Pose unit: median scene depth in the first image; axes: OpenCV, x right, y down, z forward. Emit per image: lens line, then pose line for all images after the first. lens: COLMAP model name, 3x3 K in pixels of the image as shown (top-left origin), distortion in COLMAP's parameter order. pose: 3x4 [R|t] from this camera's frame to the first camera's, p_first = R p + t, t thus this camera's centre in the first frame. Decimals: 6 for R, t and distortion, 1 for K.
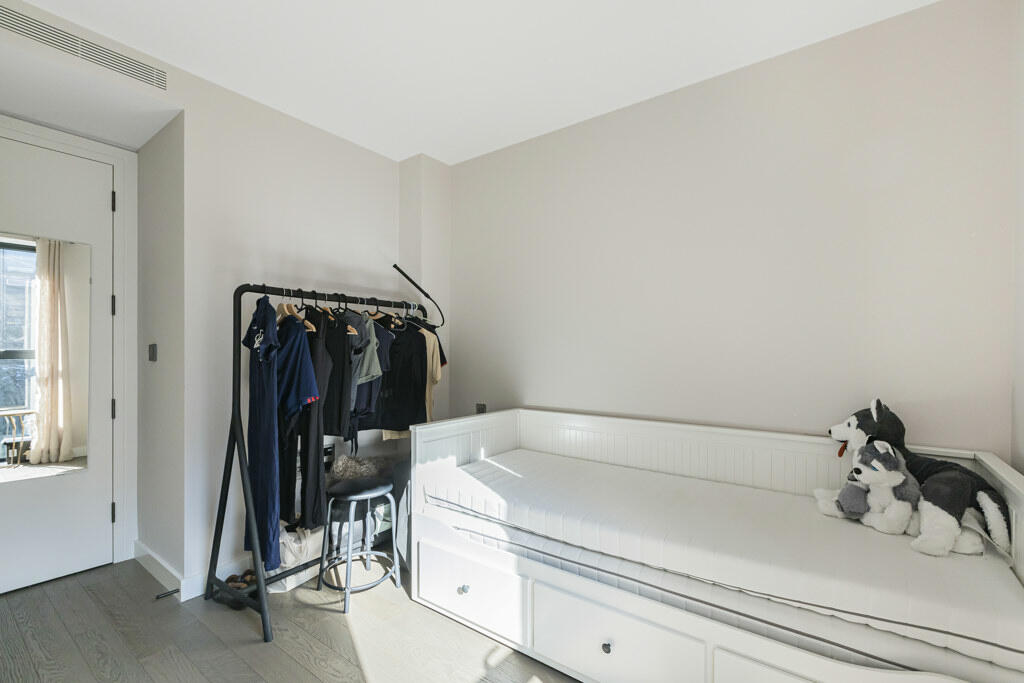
lens RADIAL K [[459.4, 0, 509.2], [0, 459.4, 346.9], [0, 0, 1]] dist [-0.000217, -0.000158]
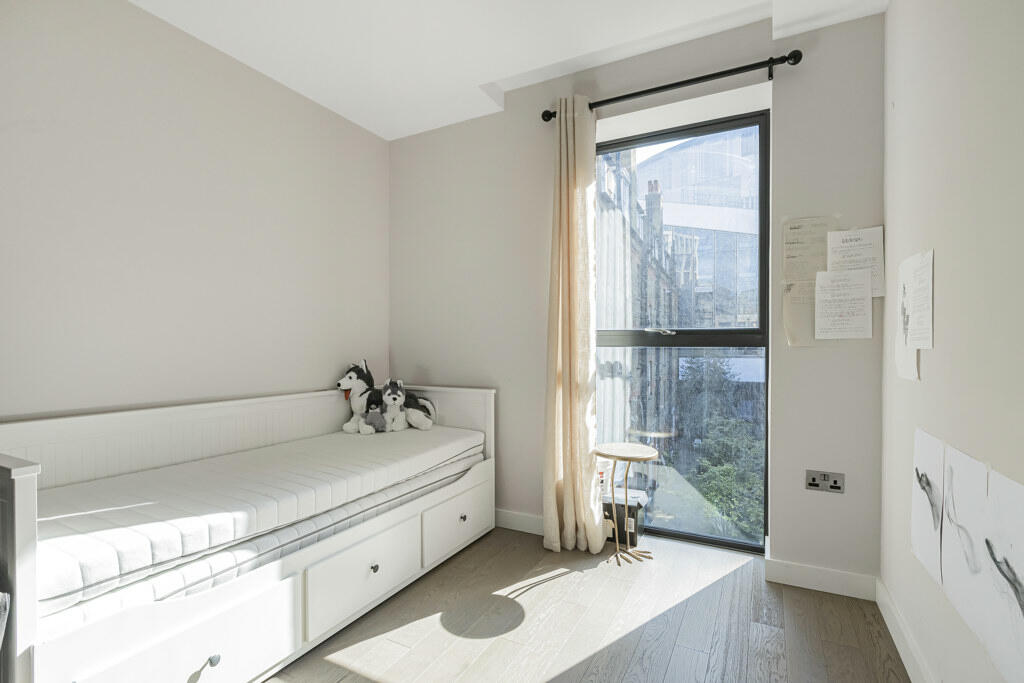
lens RADIAL K [[487.7, 0, 508.8], [0, 487.7, 349.6], [0, 0, 1]] dist [-0.000767, 0.001616]
pose [[-0.167482, -0.004784, 0.985864, -0.936192], [-0.012073, 0.999923, 0.002801, 0.063775], [-0.985801, -0.011434, -0.167527, 0.747054]]
